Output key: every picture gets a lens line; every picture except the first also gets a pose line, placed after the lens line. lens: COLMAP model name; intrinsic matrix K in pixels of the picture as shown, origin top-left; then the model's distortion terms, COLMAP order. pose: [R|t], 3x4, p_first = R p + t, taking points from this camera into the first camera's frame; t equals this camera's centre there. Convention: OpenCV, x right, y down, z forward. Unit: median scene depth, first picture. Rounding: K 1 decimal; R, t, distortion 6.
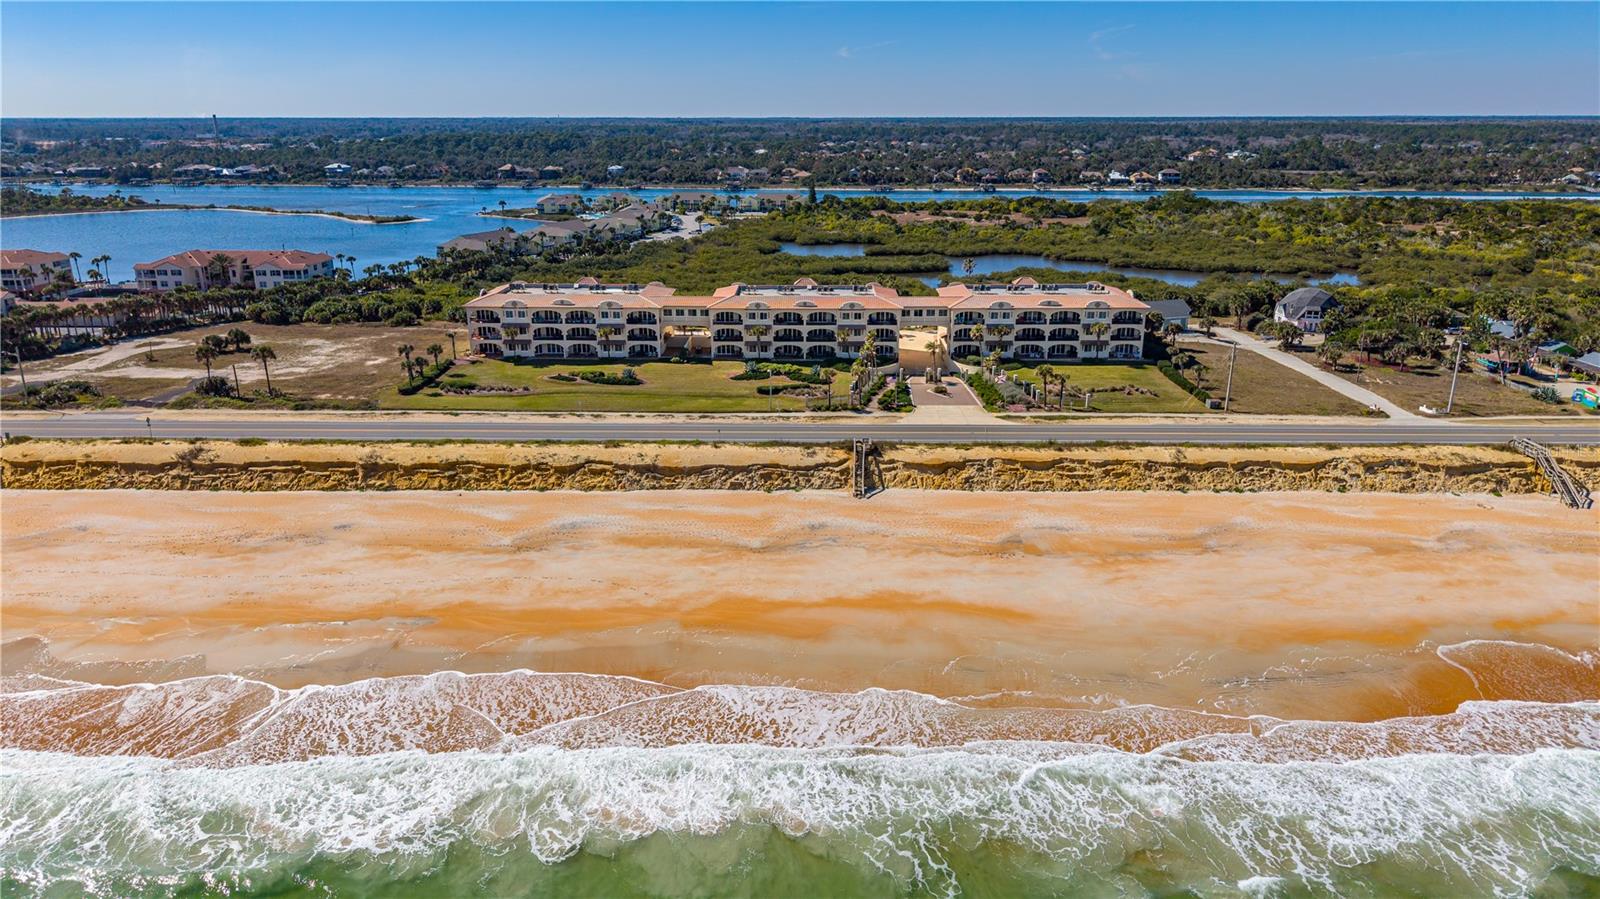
lens RADIAL K [[1131.7, 0, 798.4], [0, 1131.7, 450.8], [0, 0, 1]] dist [-0.008031, -0.007292]
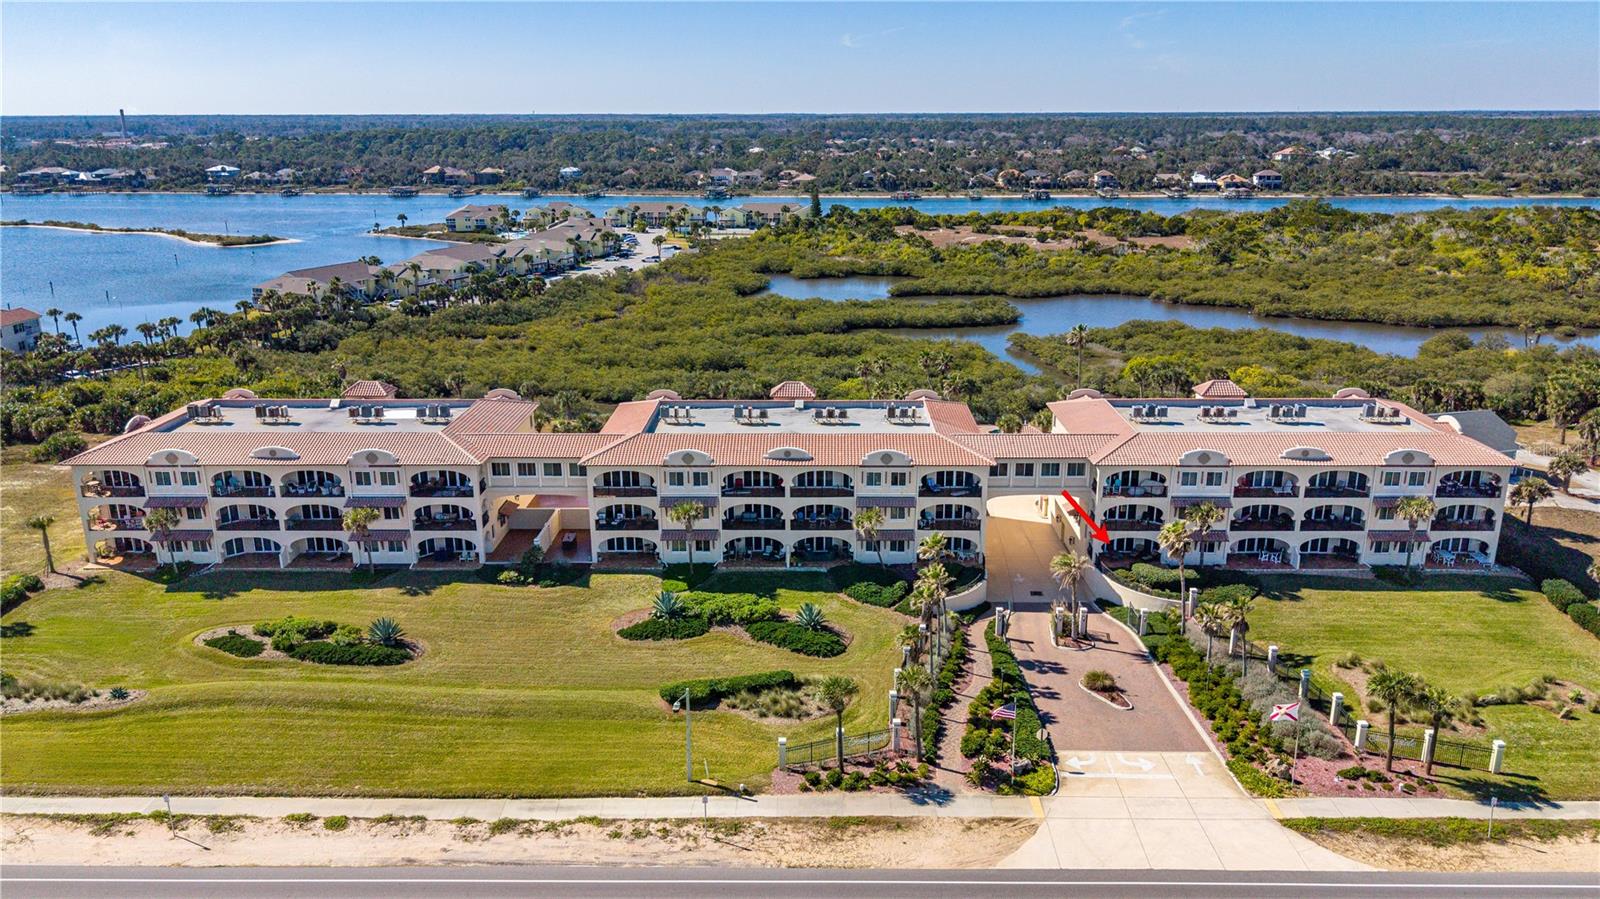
lens RADIAL K [[1131.7, 0, 803.7], [0, 1131.7, 450.1], [0, 0, 1]] dist [-0.008031, -0.007292]
pose [[0.999993, -0.001118, -0.003483, 0.007587], [0.001108, 0.999996, -0.002688, -0.069759], [0.003486, 0.002684, 0.999990, 0.281468]]
